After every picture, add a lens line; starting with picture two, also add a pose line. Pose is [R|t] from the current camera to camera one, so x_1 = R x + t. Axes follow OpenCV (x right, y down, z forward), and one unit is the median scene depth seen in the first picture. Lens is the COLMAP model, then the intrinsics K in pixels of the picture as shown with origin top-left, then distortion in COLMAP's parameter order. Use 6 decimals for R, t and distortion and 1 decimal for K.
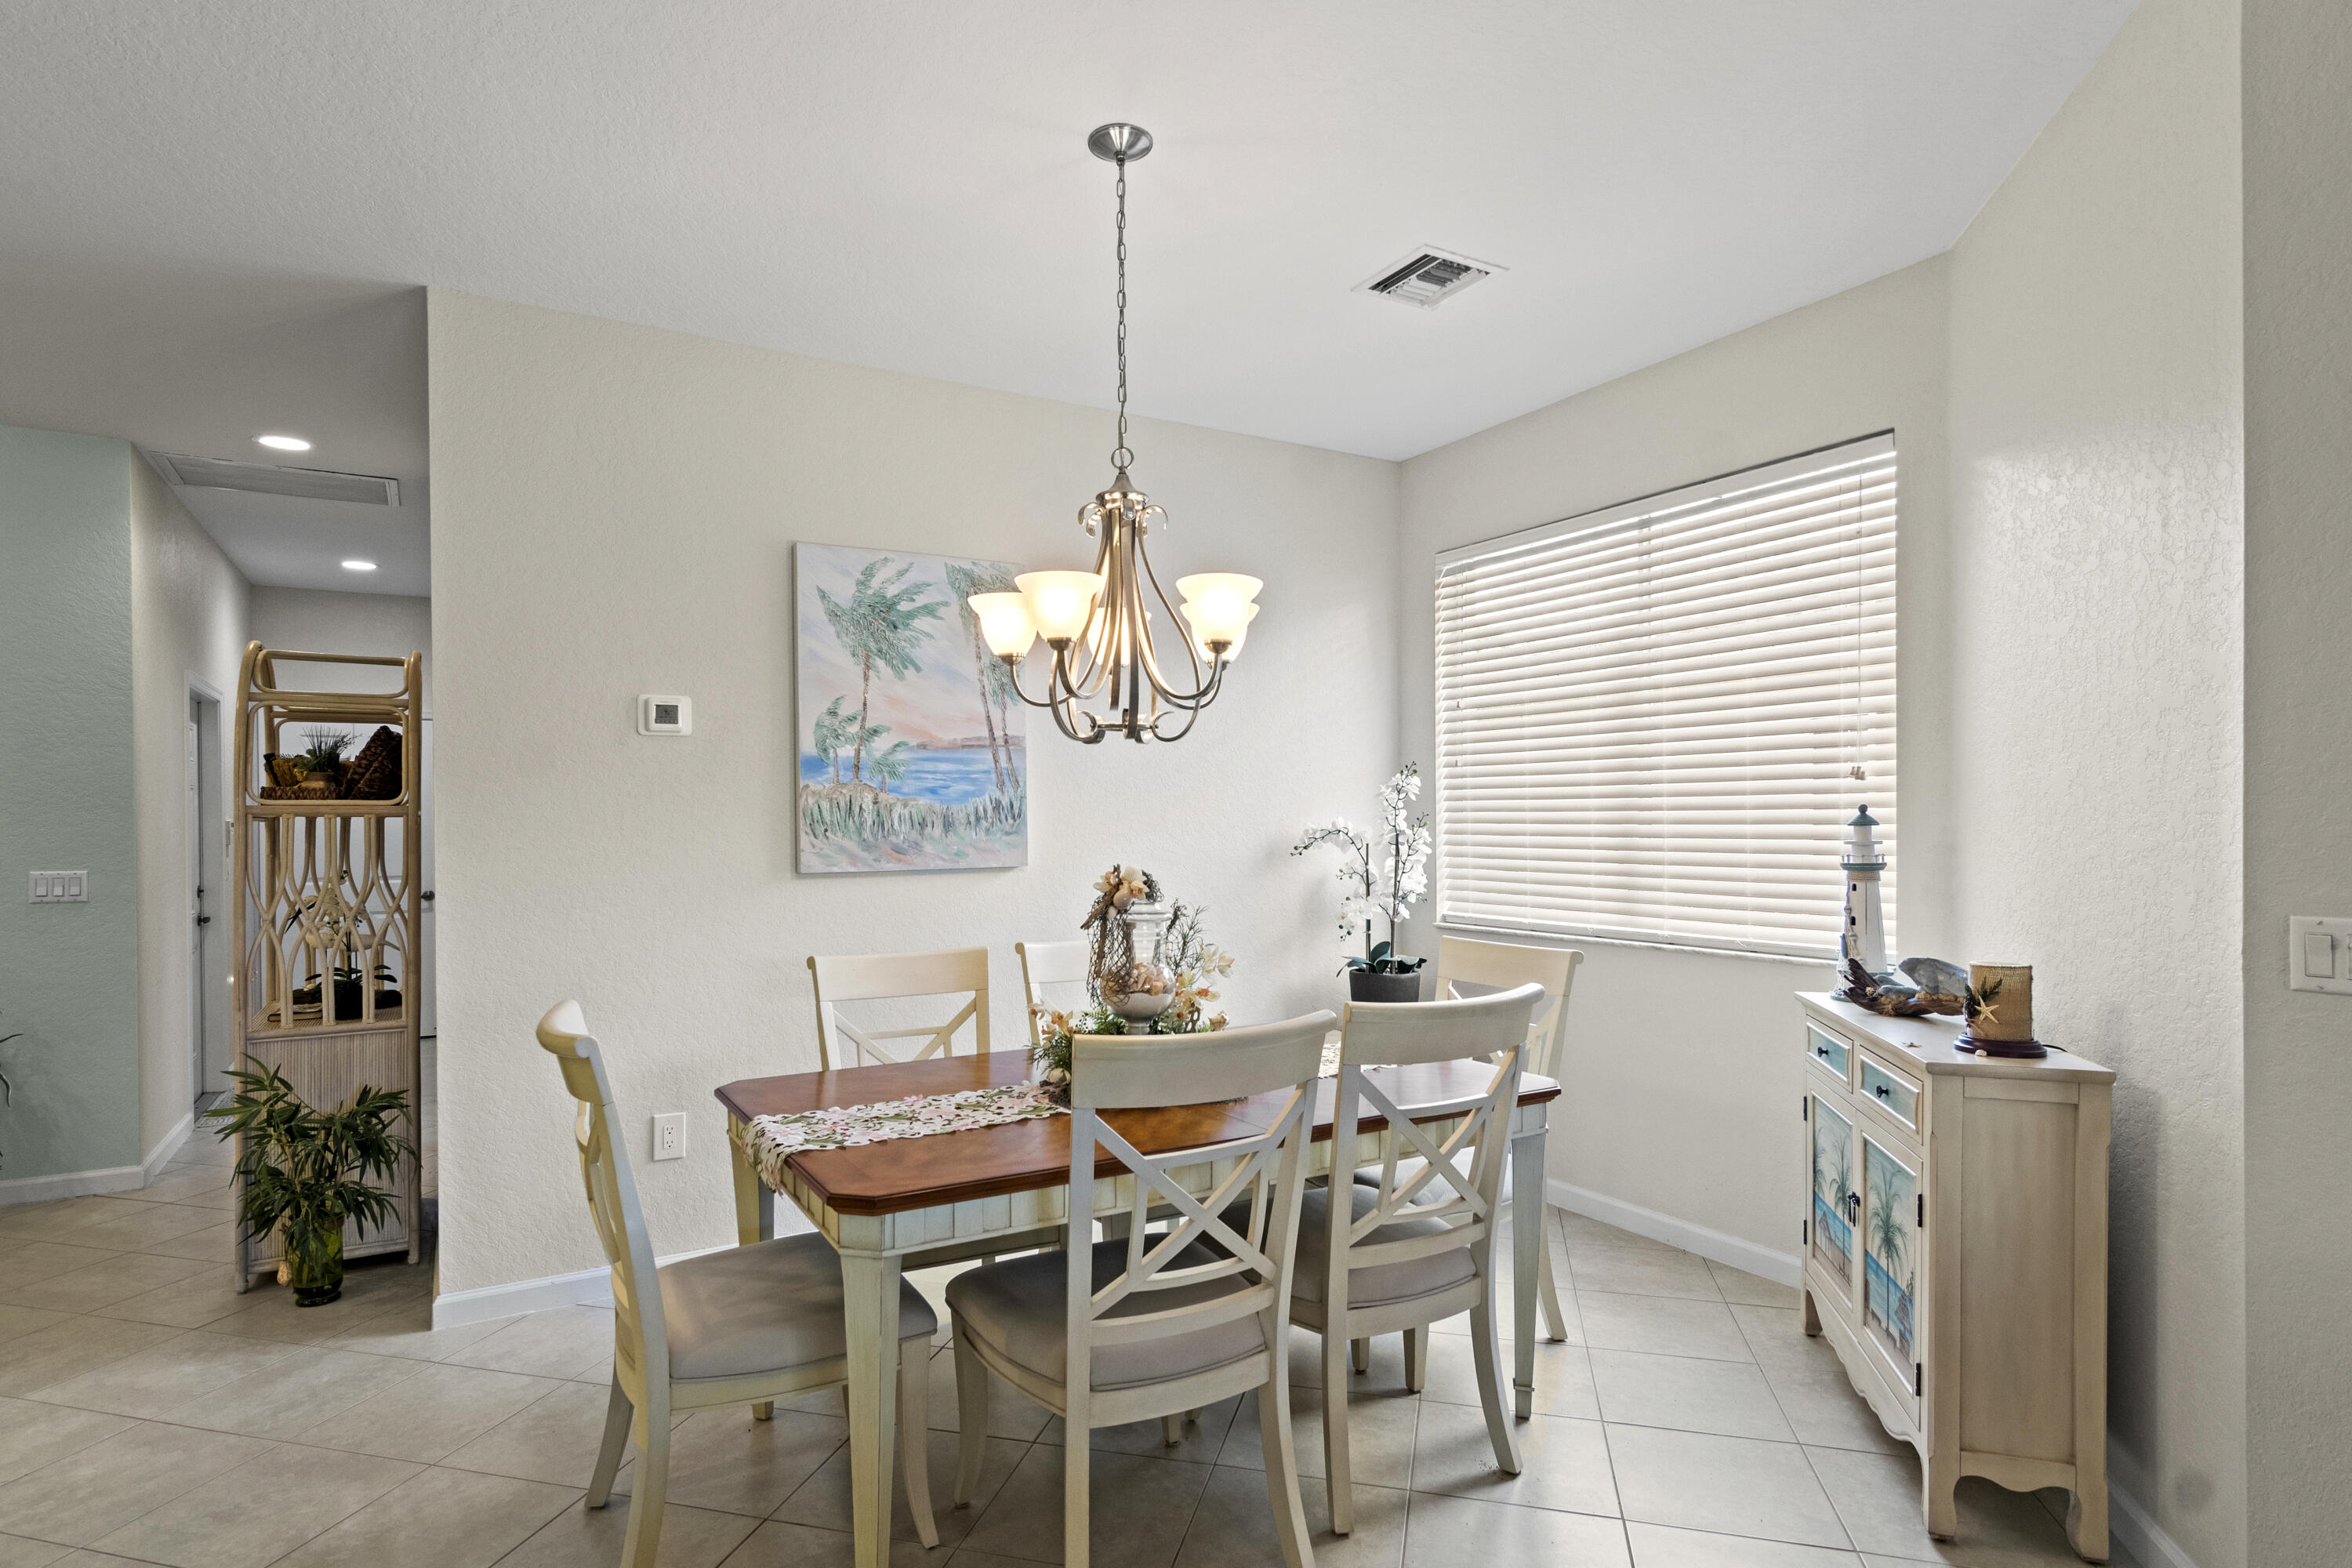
lens RADIAL K [[1151.8, 0, 1106.6], [0, 1151.8, 830.7], [0, 0, 1]] dist [-0.000658, 0.001164]
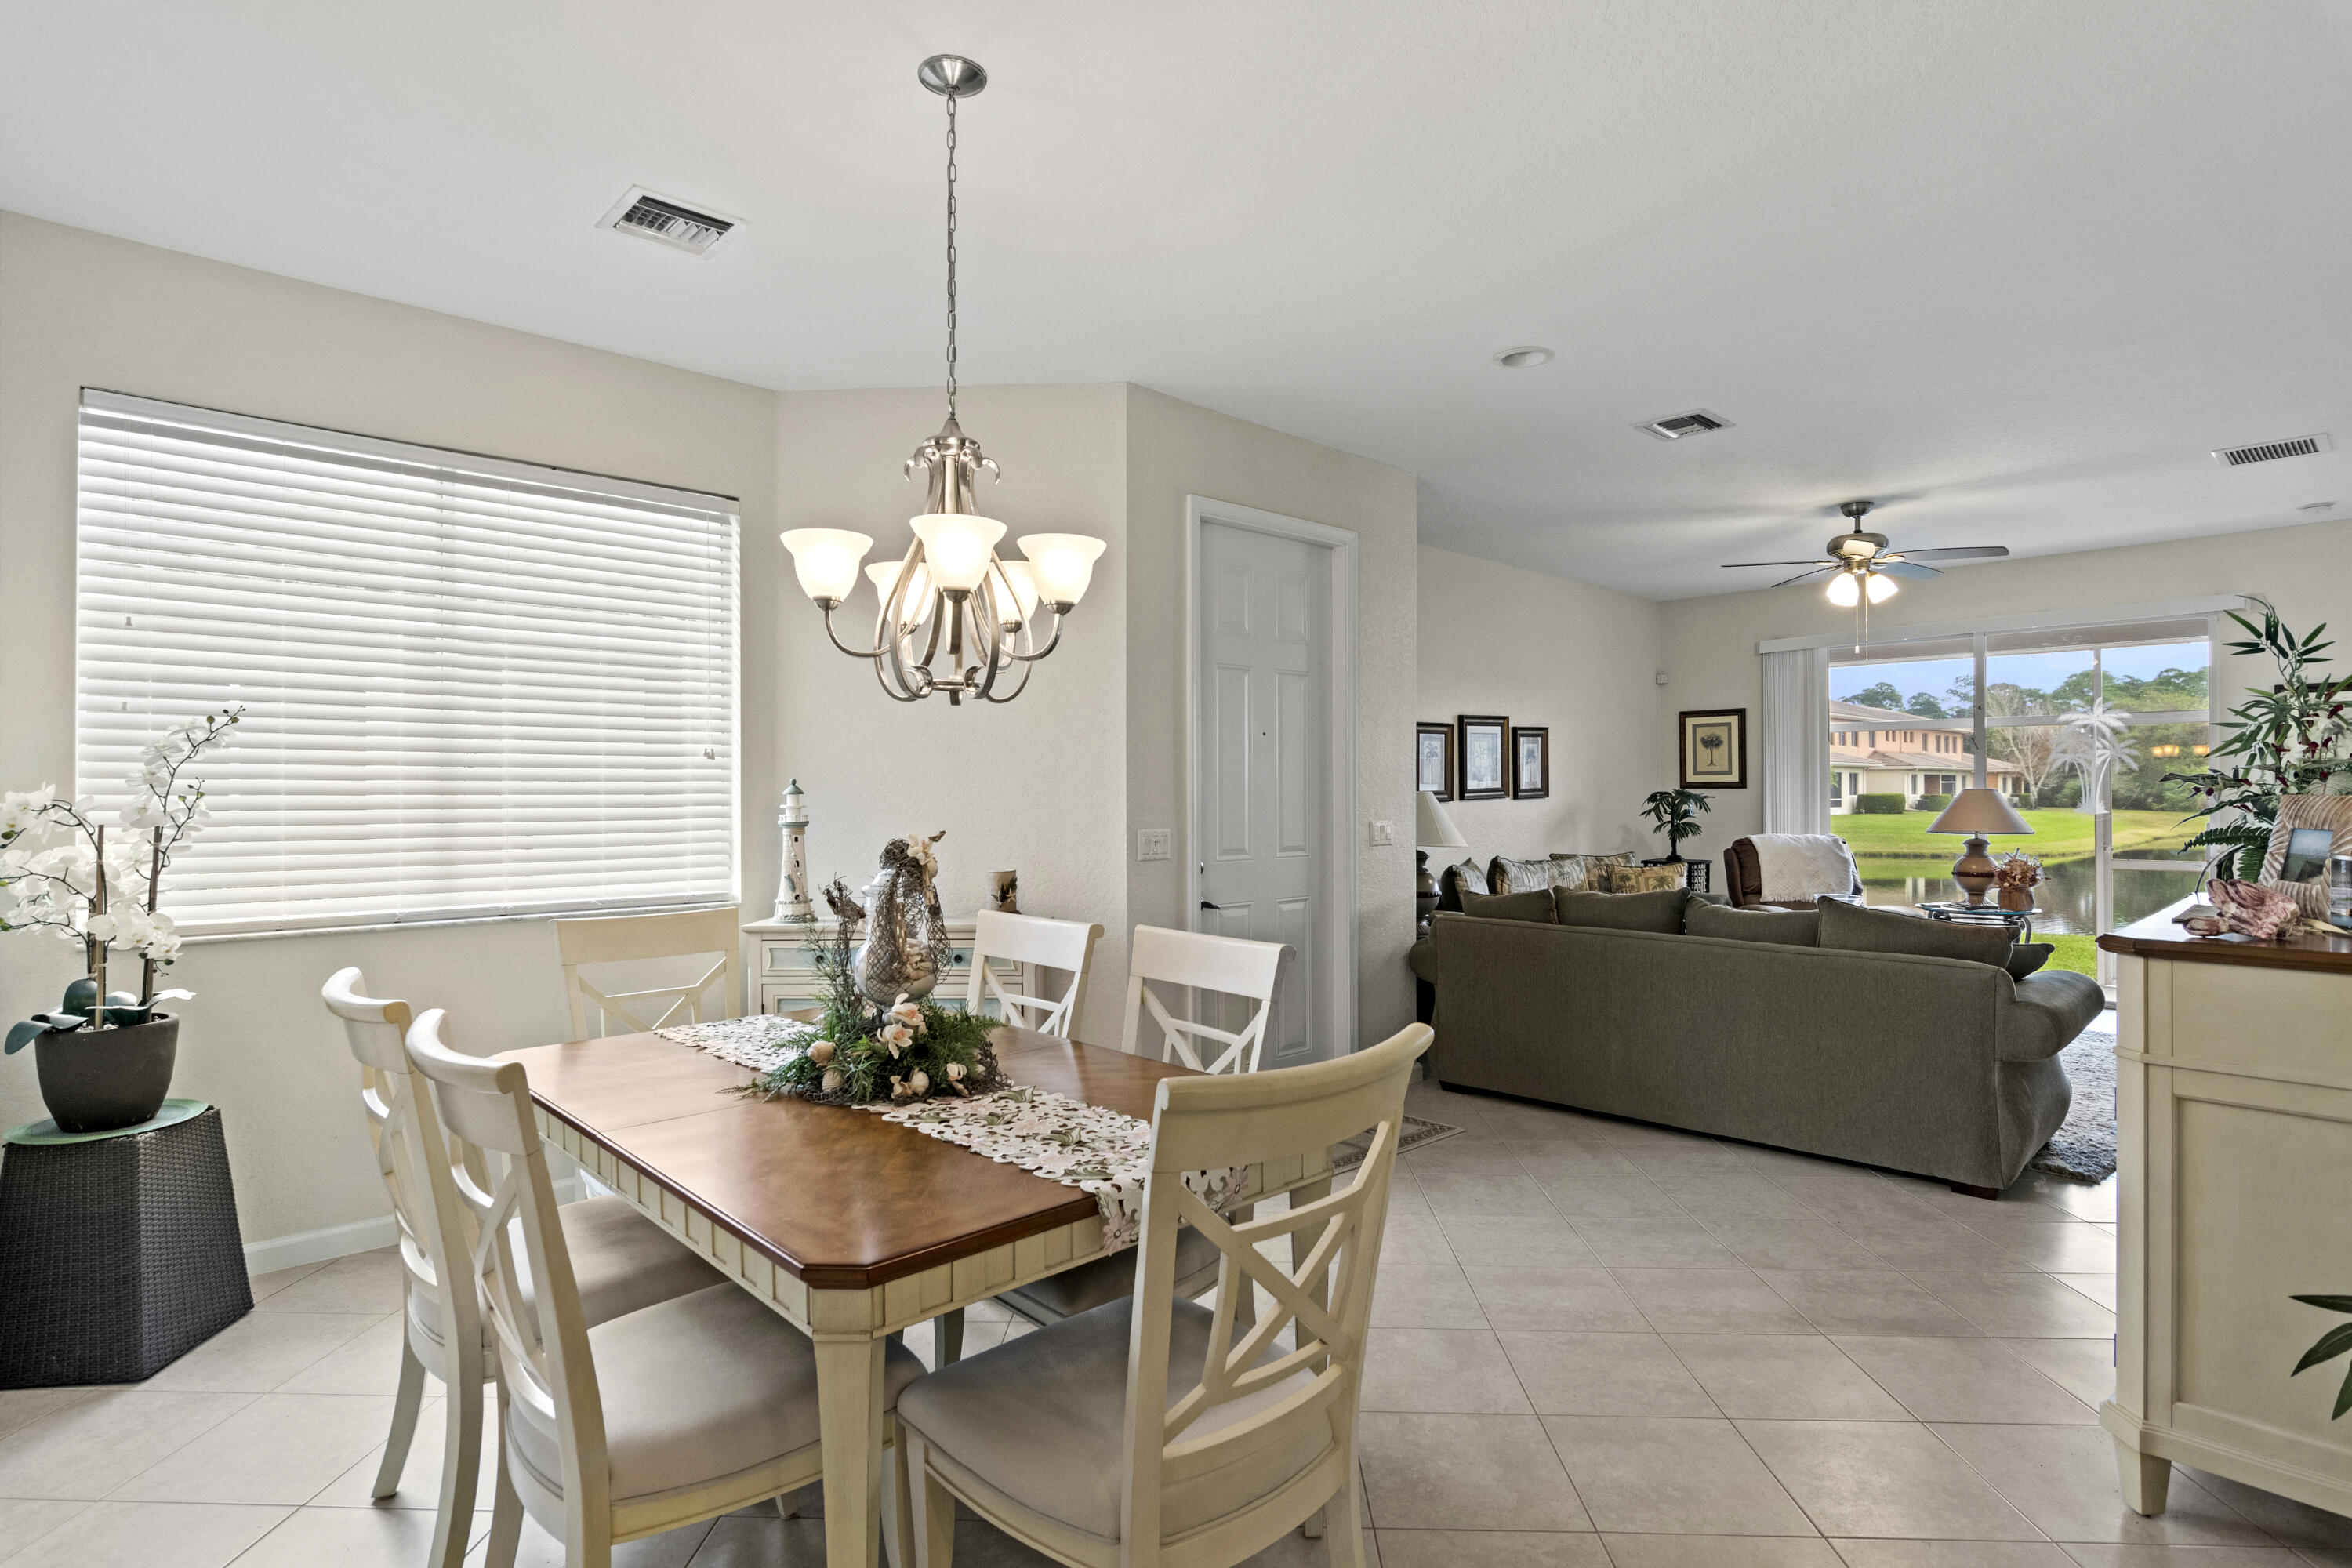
lens RADIAL K [[1191.0, 0, 1181.9], [0, 1191.0, 783.9], [0, 0, 1]] dist [0.001040, 0.002101]
pose [[-0.245297, 0.012236, 0.969371, -0.645915], [0.012383, 0.999878, -0.009487, 0.002432], [-0.969369, 0.009676, -0.245419, 0.688882]]
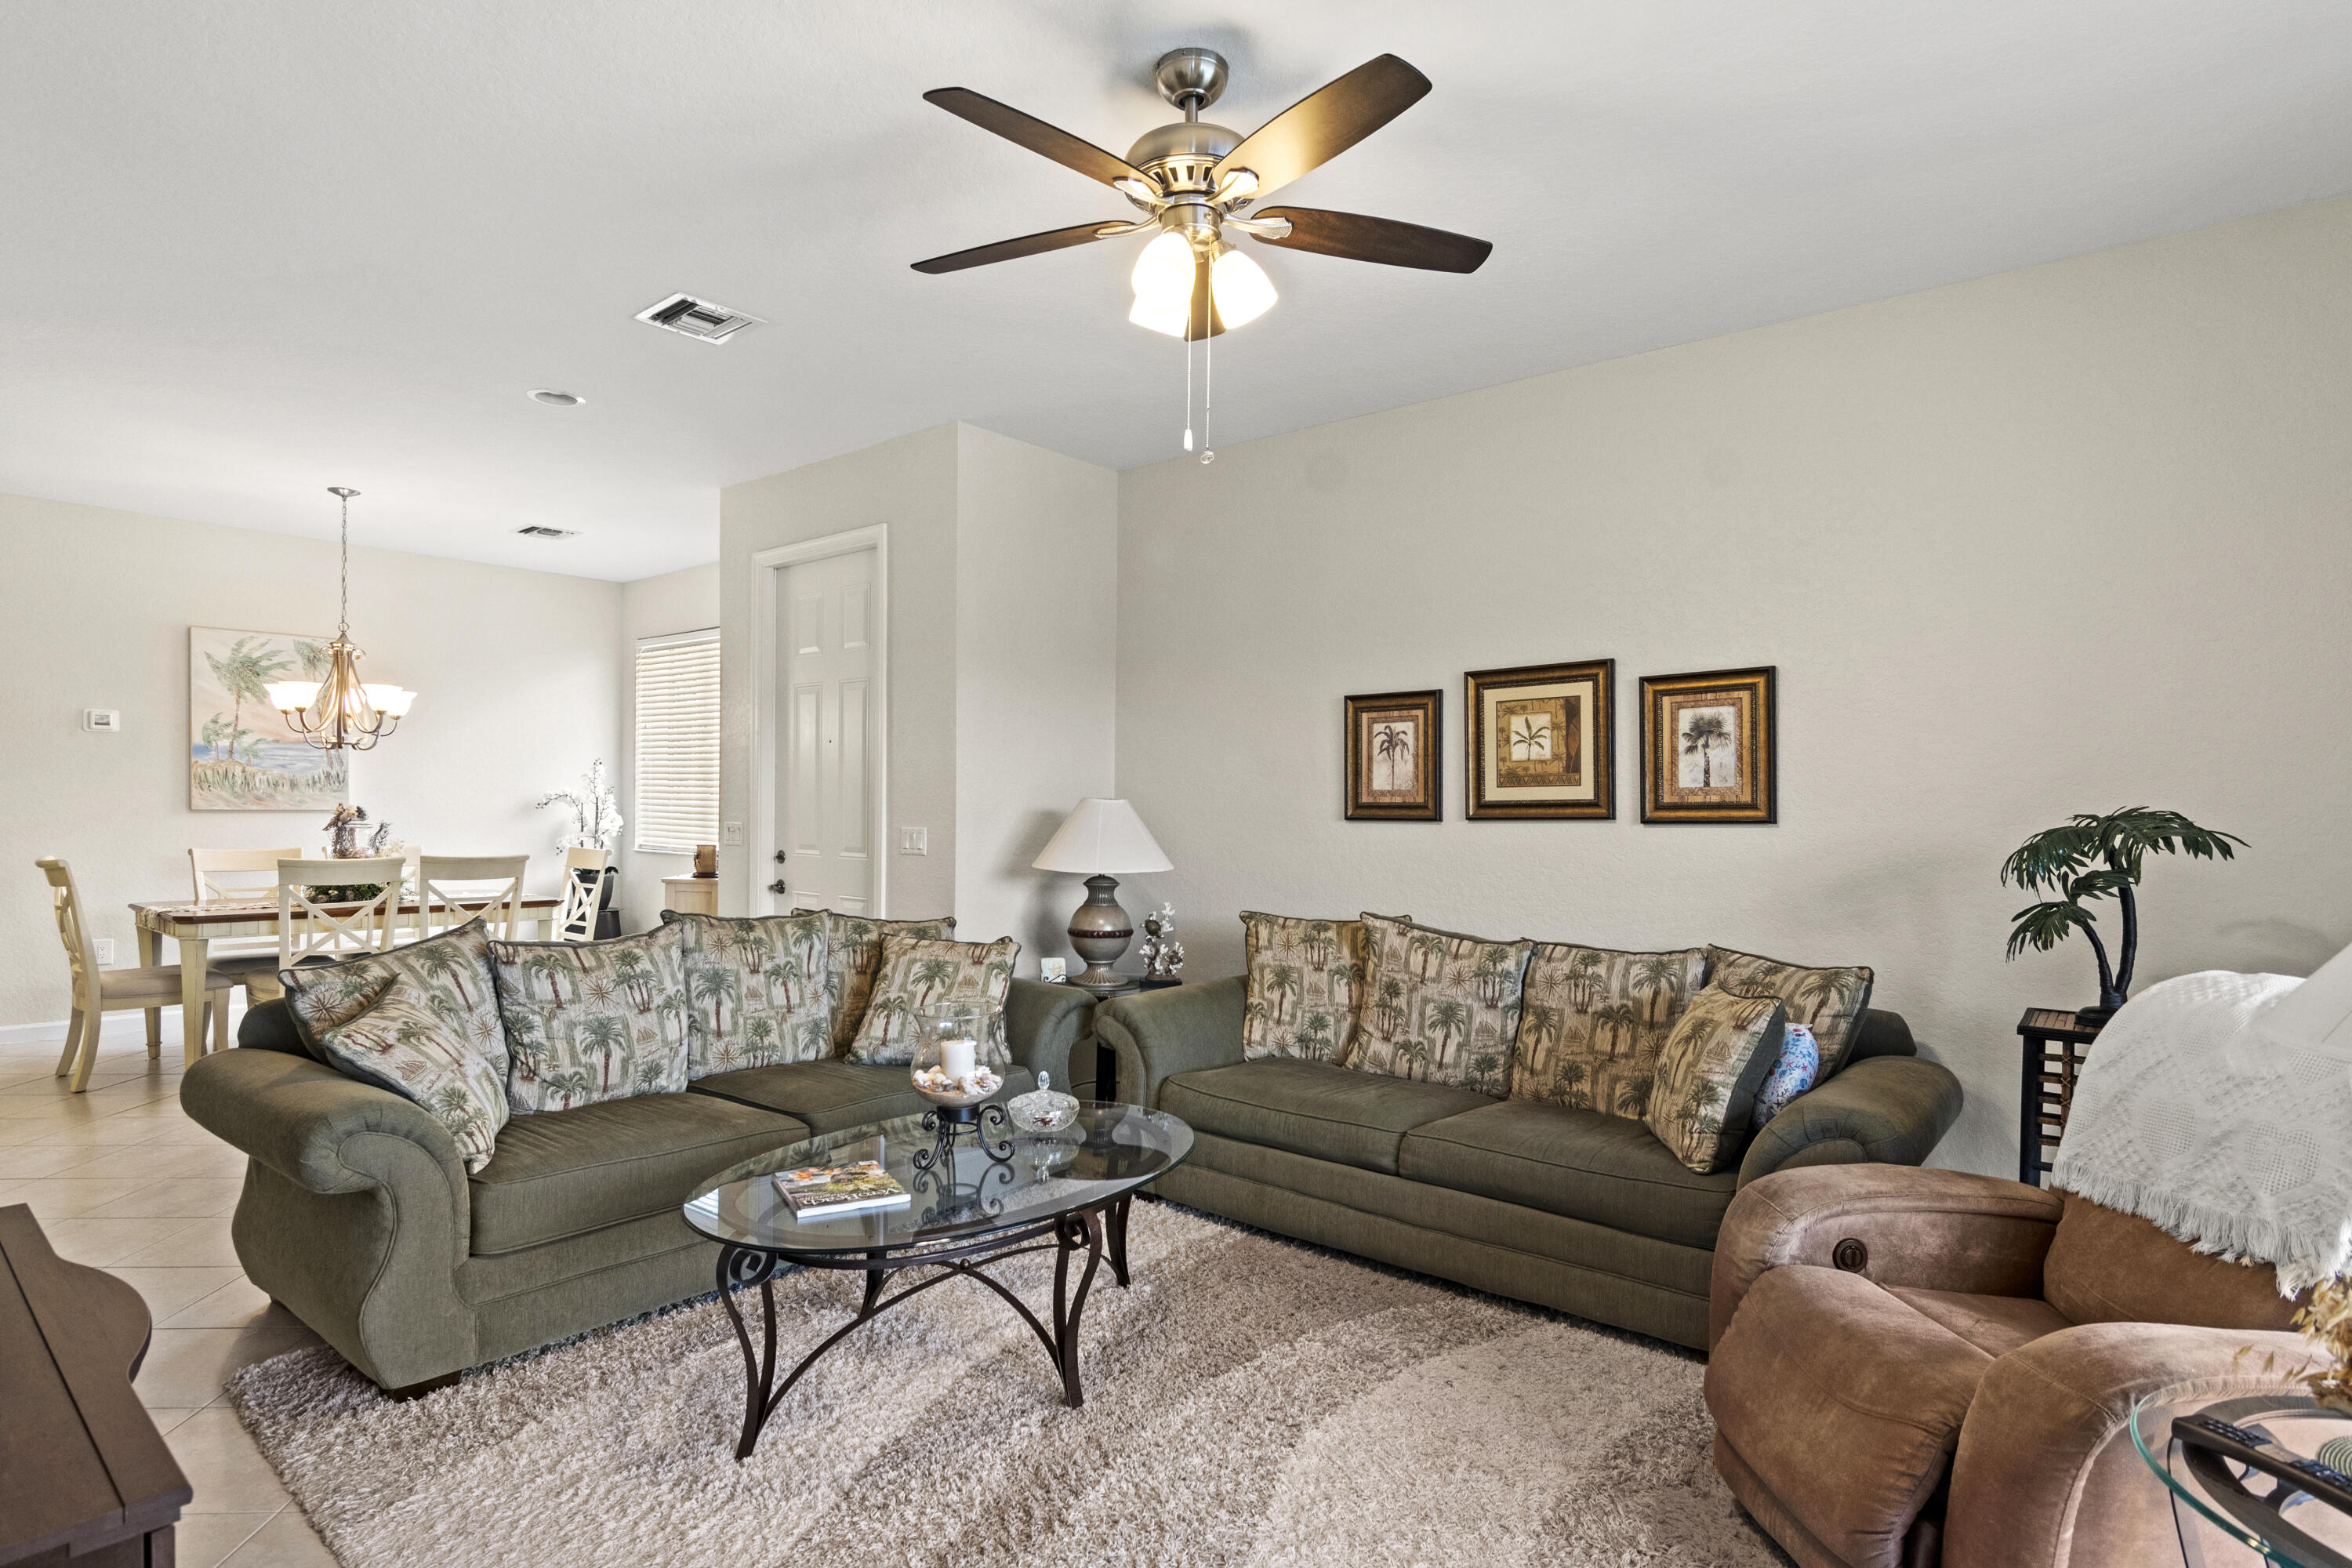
lens RADIAL K [[1241.7, 0, 1152.9], [0, 1241.7, 822.0], [0, 0, 1]] dist [-0.003279, 0.000930]
pose [[0.942785, 0.014761, 0.333076, 0.492418], [-0.017796, 0.999823, 0.006063, 0.016997], [-0.332927, -0.011644, 0.942881, -1.294096]]
